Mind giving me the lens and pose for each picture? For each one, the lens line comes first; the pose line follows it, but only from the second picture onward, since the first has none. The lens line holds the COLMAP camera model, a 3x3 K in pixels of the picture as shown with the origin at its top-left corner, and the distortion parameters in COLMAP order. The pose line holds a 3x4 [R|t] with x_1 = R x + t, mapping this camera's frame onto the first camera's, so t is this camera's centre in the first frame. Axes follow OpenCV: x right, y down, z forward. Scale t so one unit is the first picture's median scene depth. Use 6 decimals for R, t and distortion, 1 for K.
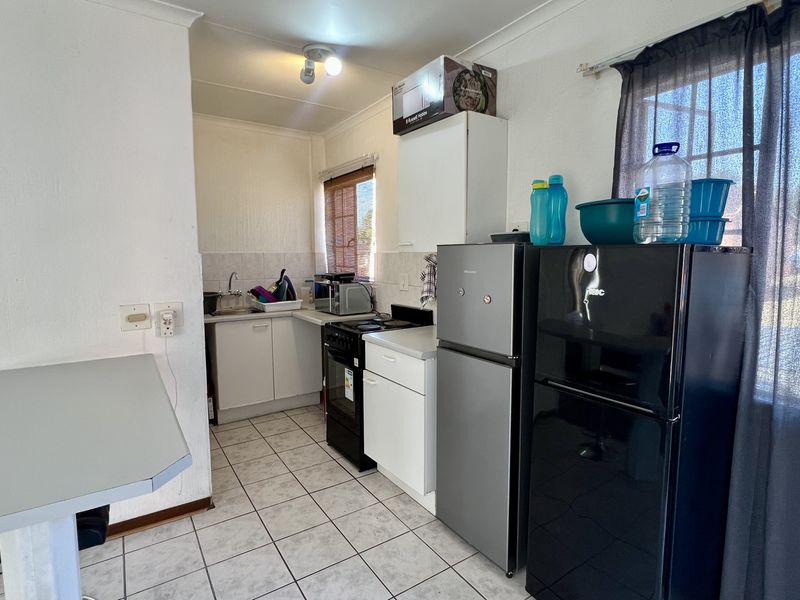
lens RADIAL K [[427.6, 0, 395.6], [0, 427.6, 297.9], [0, 0, 1]] dist [-0.002541, 0.001139]
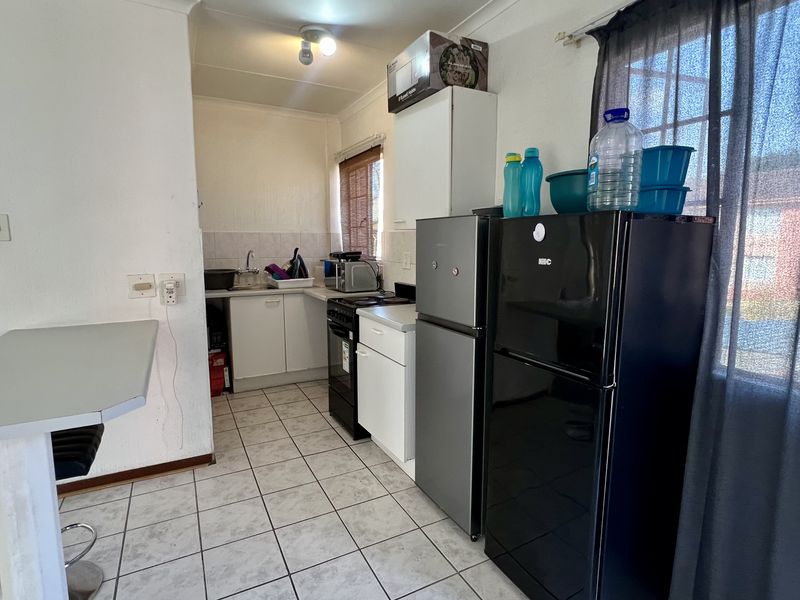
lens RADIAL K [[427.6, 0, 395.6], [0, 427.6, 297.9], [0, 0, 1]] dist [-0.002541, 0.001139]
pose [[0.994899, 0.018159, -0.099224, 0.138314], [-0.014977, 0.999352, 0.032720, 0.027642], [0.099754, -0.031067, 0.994527, -0.024915]]
